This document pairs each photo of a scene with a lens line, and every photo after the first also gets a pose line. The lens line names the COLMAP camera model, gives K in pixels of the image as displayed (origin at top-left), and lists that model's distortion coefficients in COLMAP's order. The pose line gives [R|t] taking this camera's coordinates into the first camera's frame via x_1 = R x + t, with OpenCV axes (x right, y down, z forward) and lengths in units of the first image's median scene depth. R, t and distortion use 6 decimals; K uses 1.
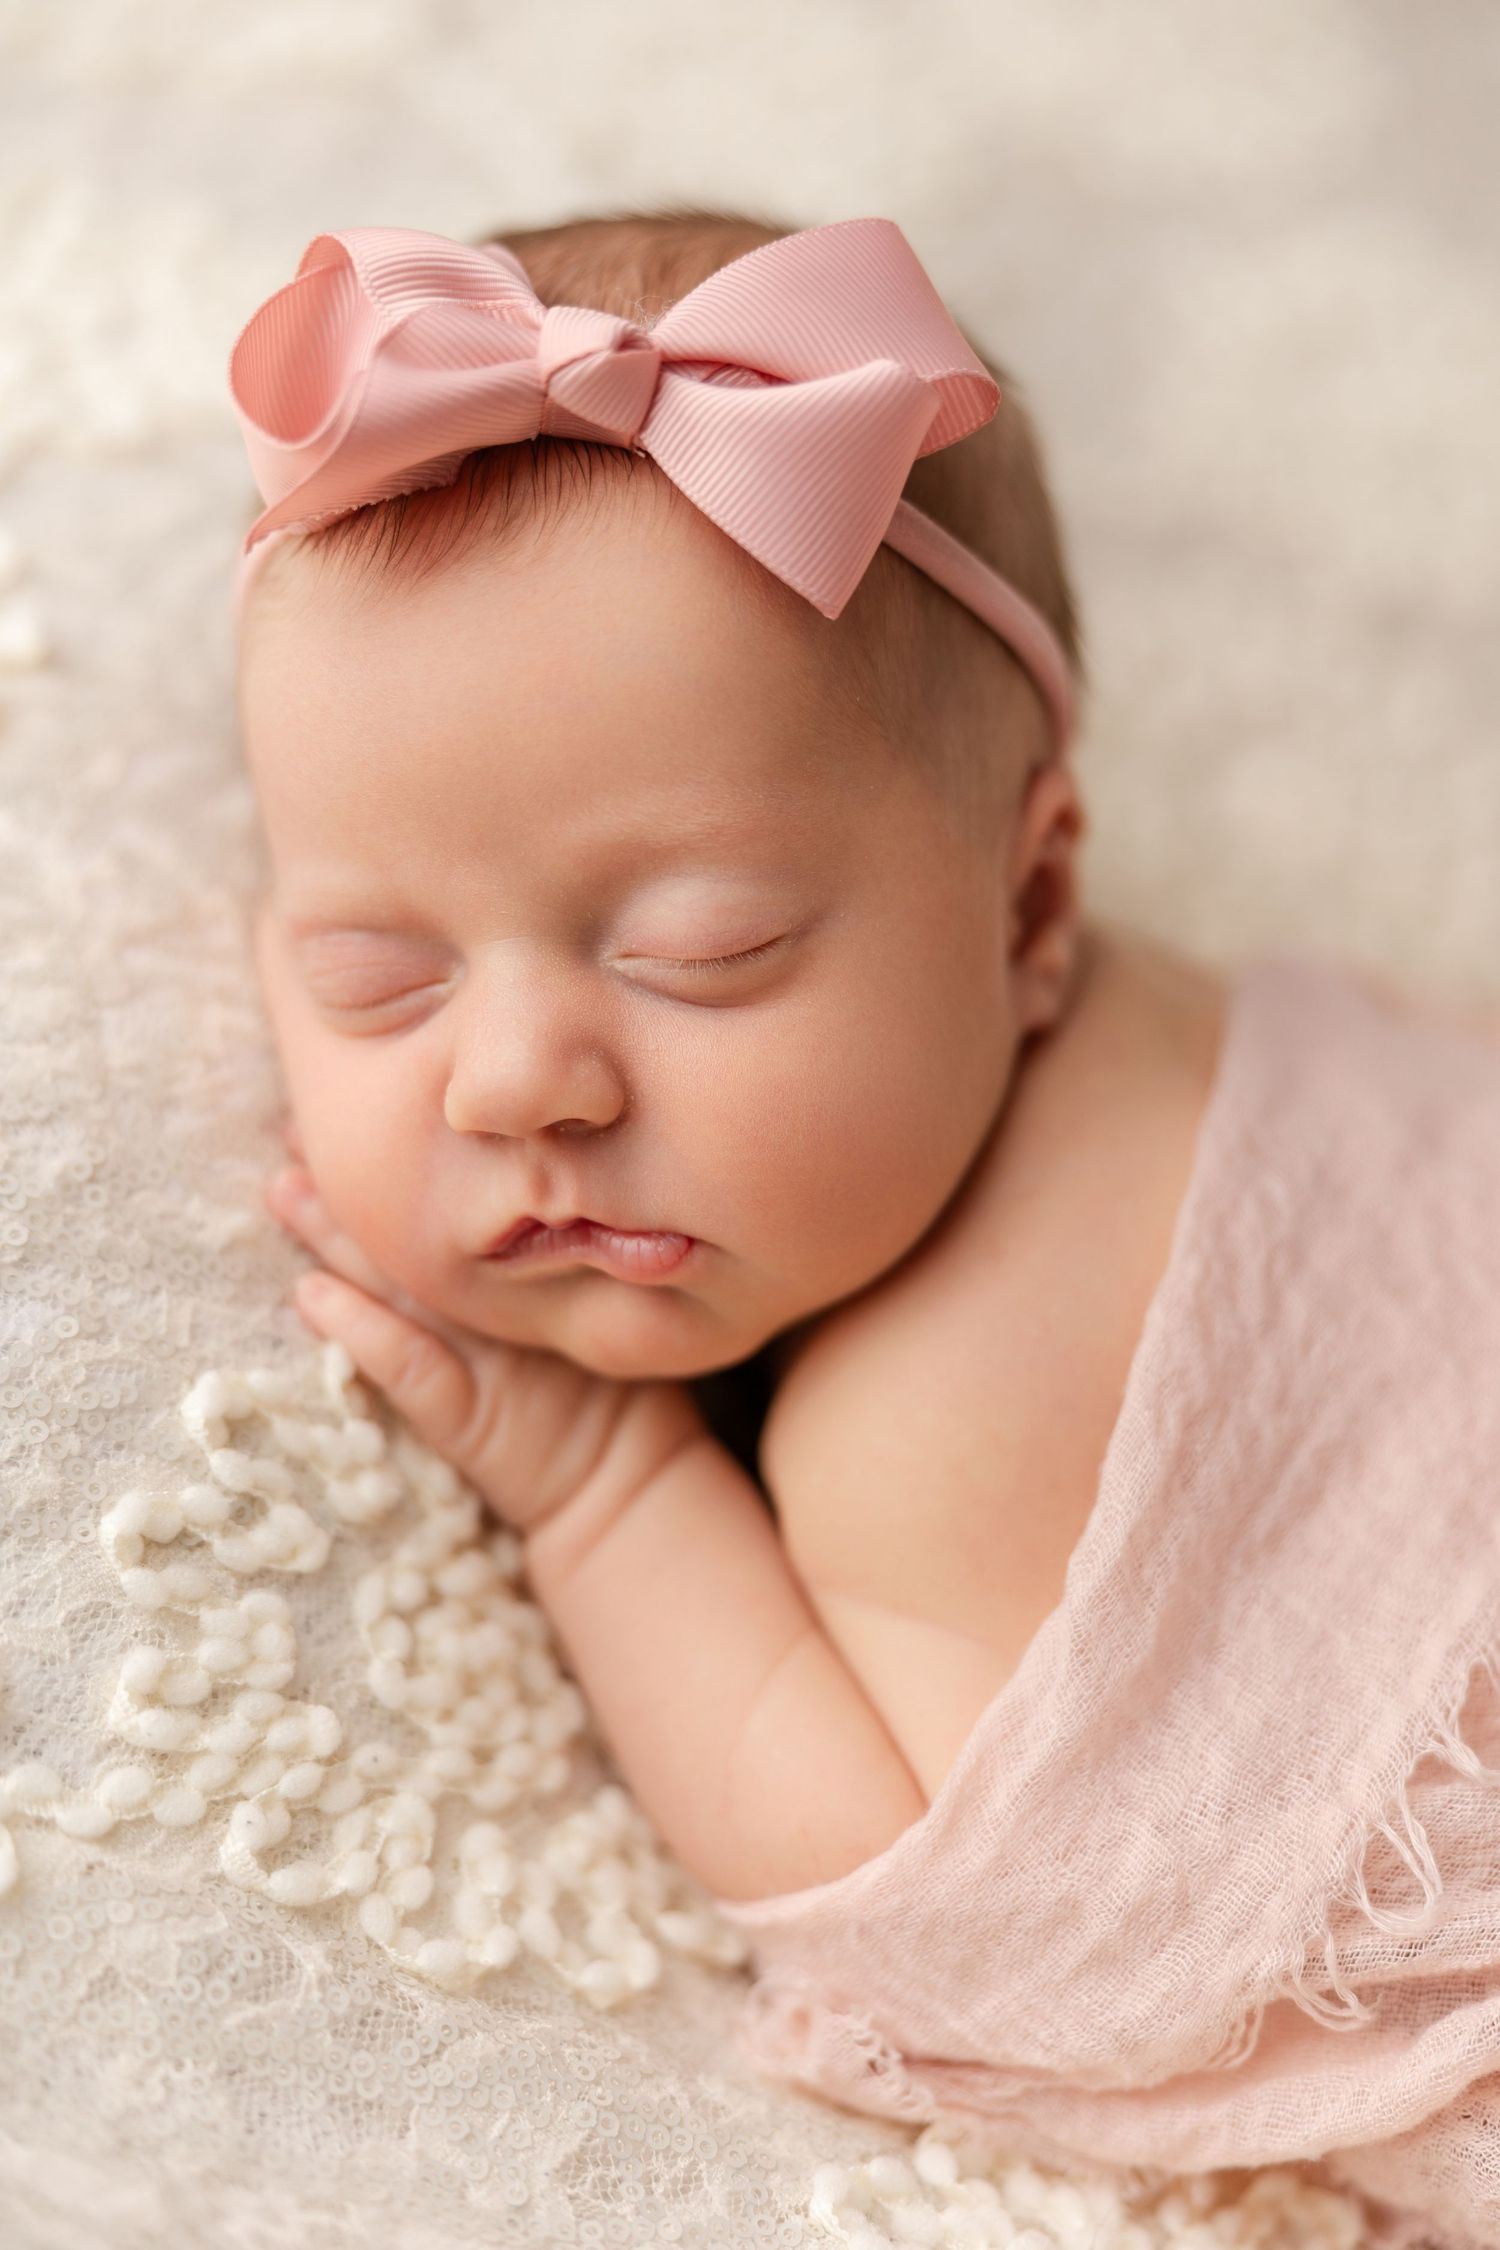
lens RADIAL K [[4330.4, 0, 750.0], [0, 4330.4, 1125.0], [0, 0, 1]] dist [0.076832, 0.162025]
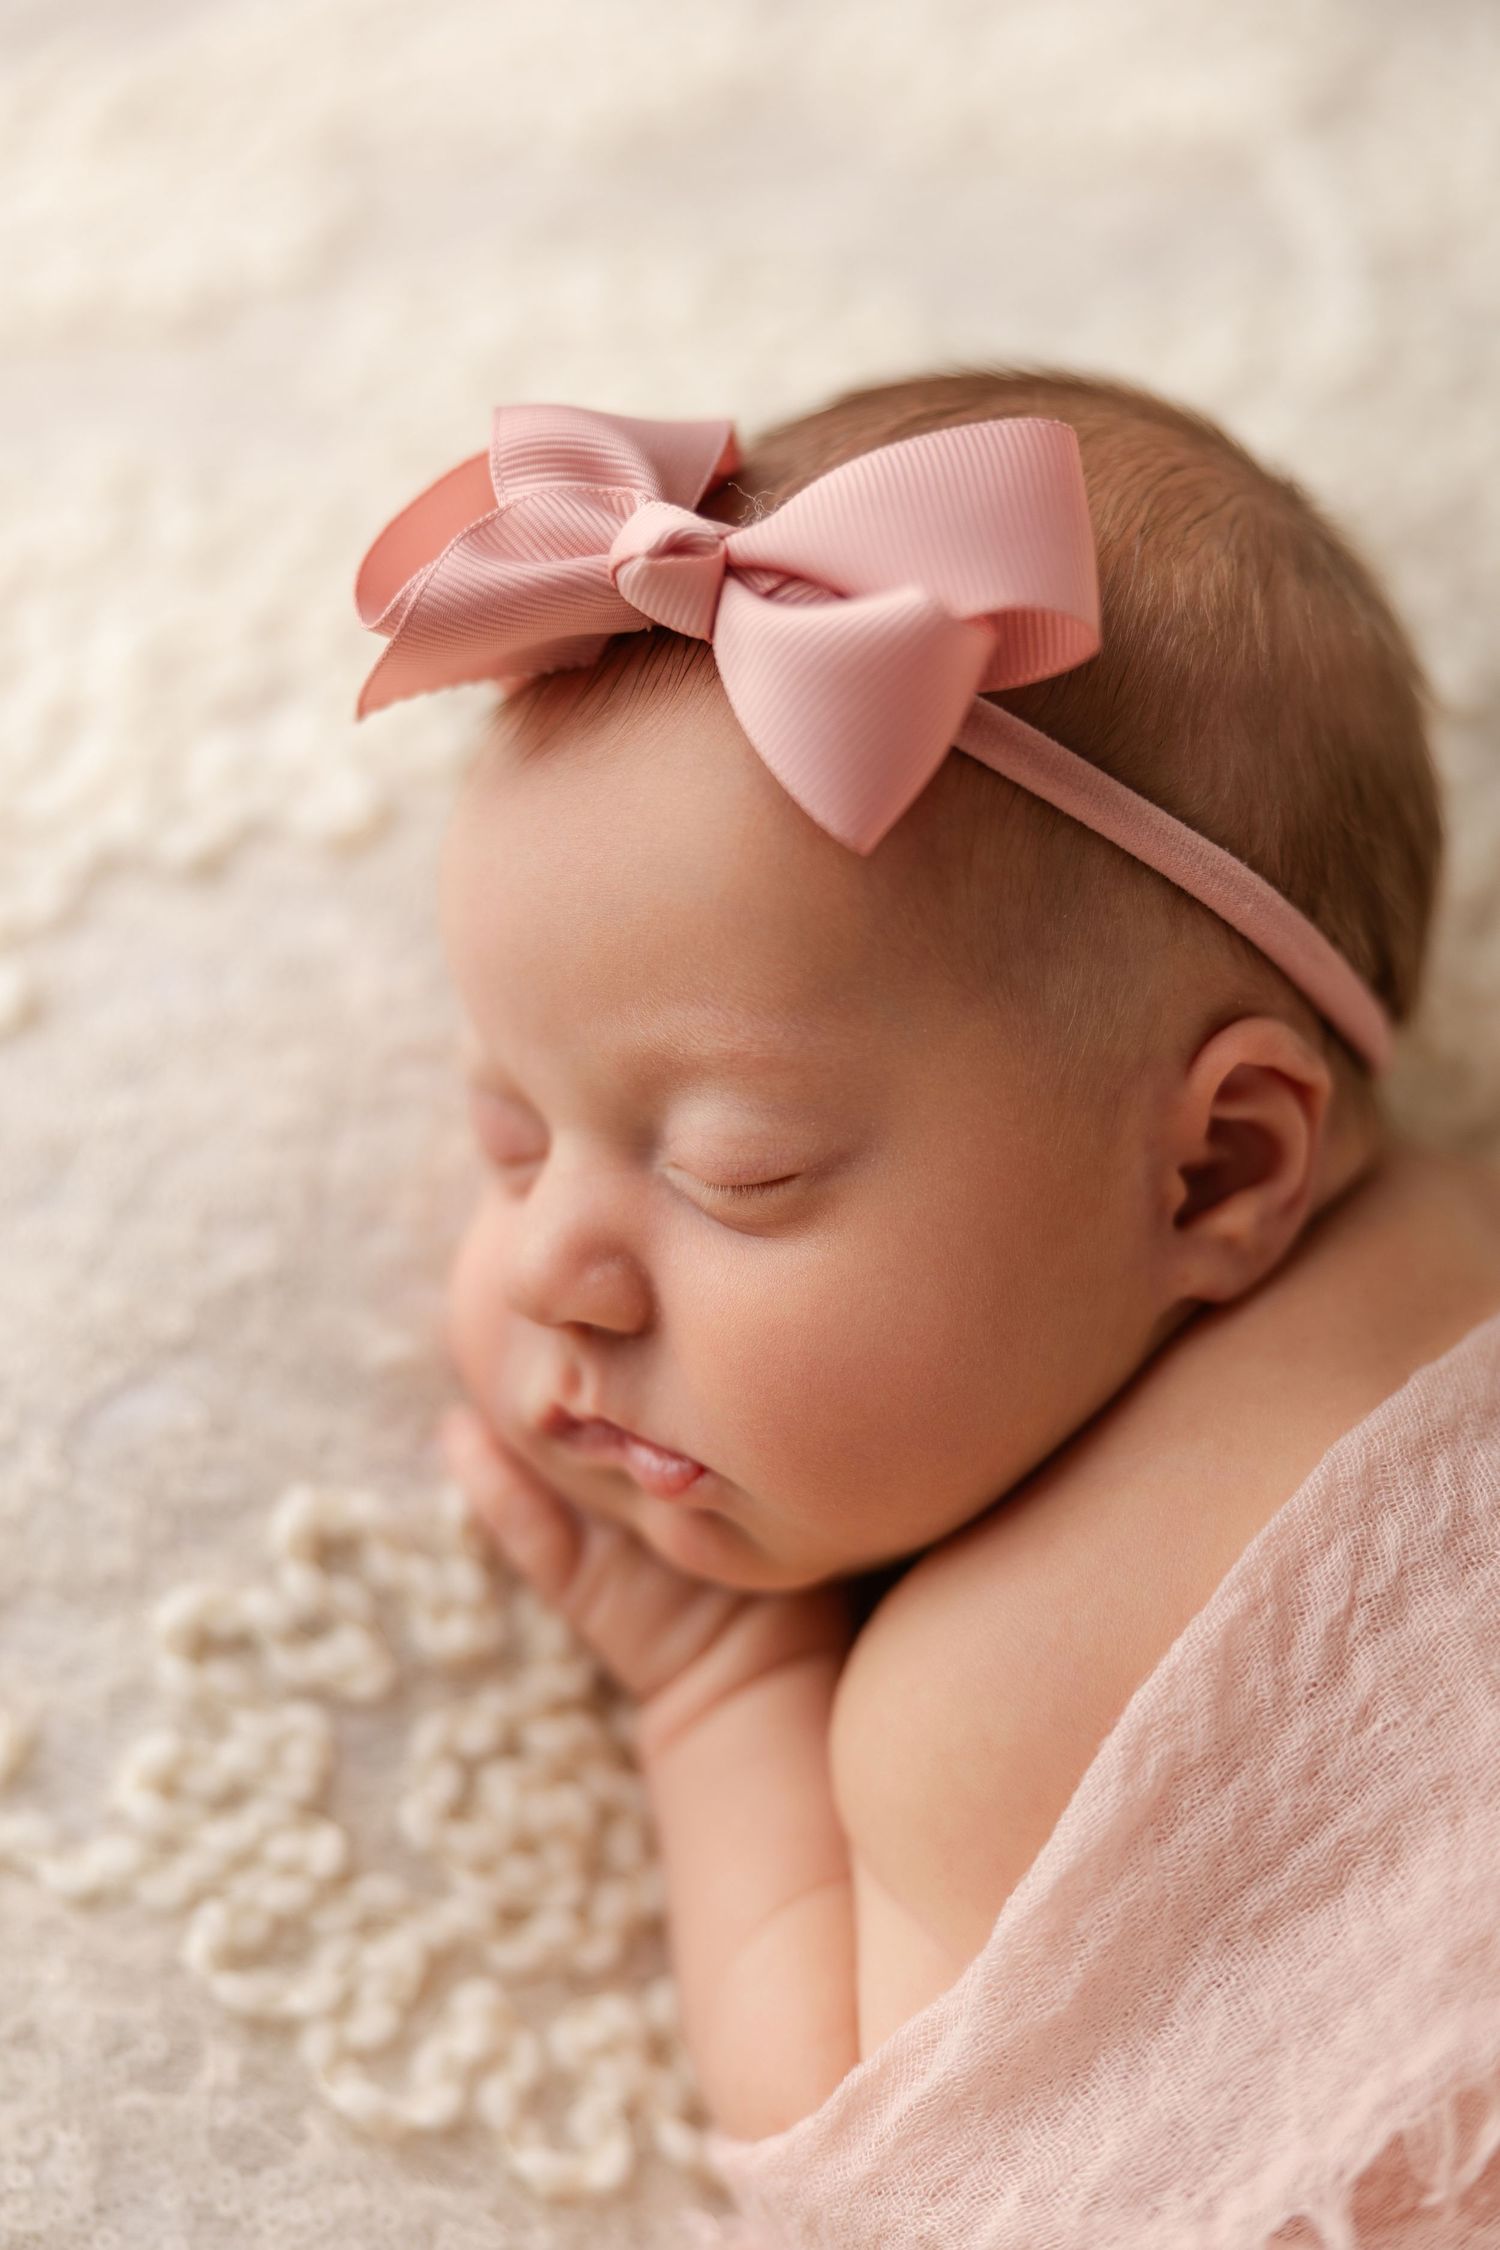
lens RADIAL K [[4330.4, 0, 750.0], [0, 4330.4, 1125.0], [0, 0, 1]] dist [0.076832, 0.162025]
pose [[0.795819, 0.168523, -0.581612, 0.546744], [-0.132793, 0.985683, 0.103904, -0.150455], [0.590795, -0.005455, 0.806803, 0.222184]]
